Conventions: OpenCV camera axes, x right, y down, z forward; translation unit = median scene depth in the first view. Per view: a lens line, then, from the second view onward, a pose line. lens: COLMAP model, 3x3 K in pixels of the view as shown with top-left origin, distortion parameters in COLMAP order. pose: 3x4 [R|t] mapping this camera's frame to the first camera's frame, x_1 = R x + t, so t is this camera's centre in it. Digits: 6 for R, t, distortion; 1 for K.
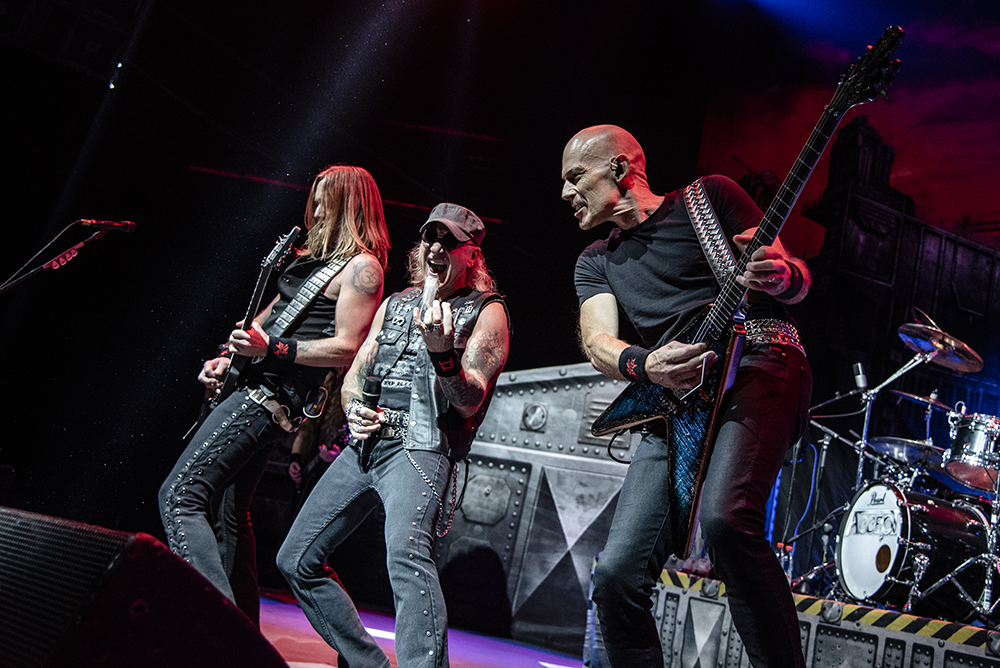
lens RADIAL K [[1107.0, 0, 572.2], [0, 1107.0, 310.3], [0, 0, 1]] dist [0.037859, 0.022788]
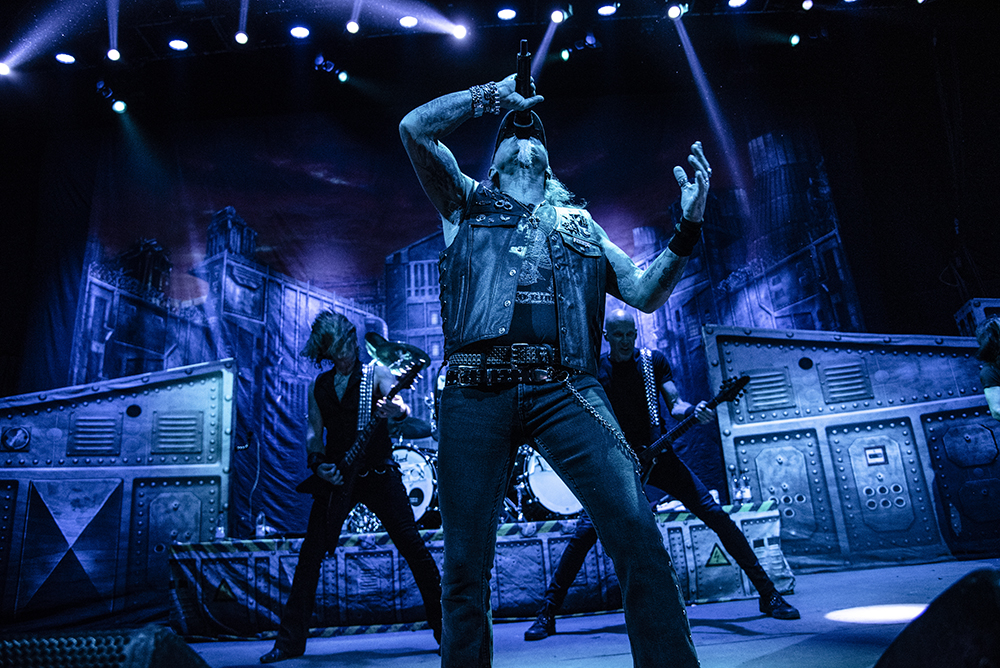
lens RADIAL K [[669.2, 0, 500.0], [0, 669.2, 334.0], [0, 0, 1]] dist [-0.116172, 0.055410]
pose [[0.649260, -0.013100, 0.760454, -0.213137], [0.027210, 0.999612, -0.006012, 0.007683], [-0.760080, 0.024595, 0.649364, 0.214154]]
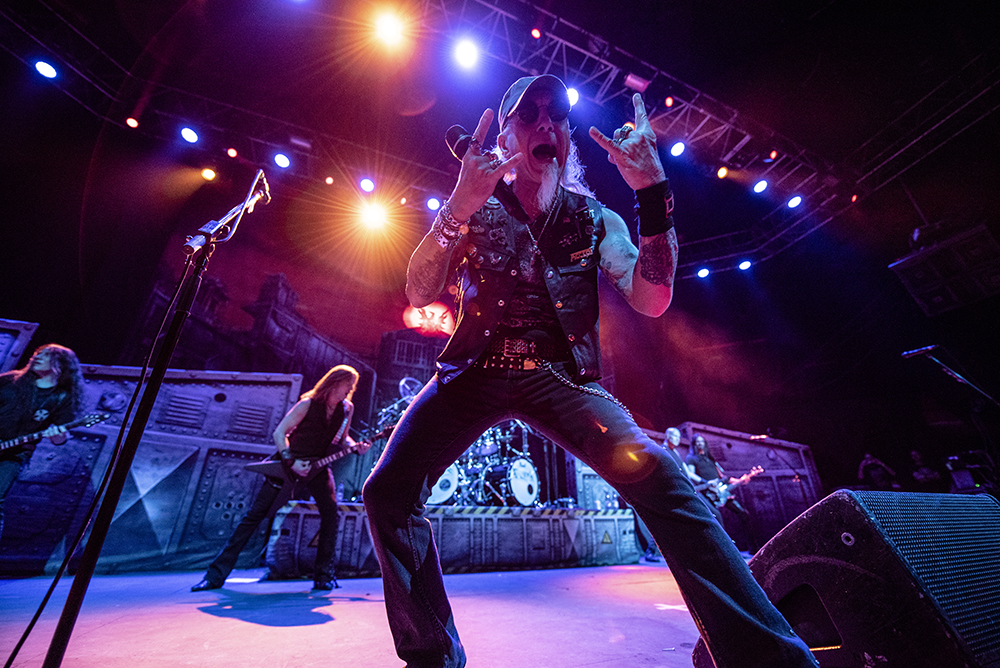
lens RADIAL K [[389.6, 0, 500.0], [0, 389.6, 334.0], [0, 0, 1]] dist [-0.020788, -0.000273]
pose [[0.311545, 0.250014, 0.916751, -0.358443], [-0.156867, 0.965061, -0.209880, 0.041363], [-0.937194, -0.078421, 0.339879, 0.407564]]
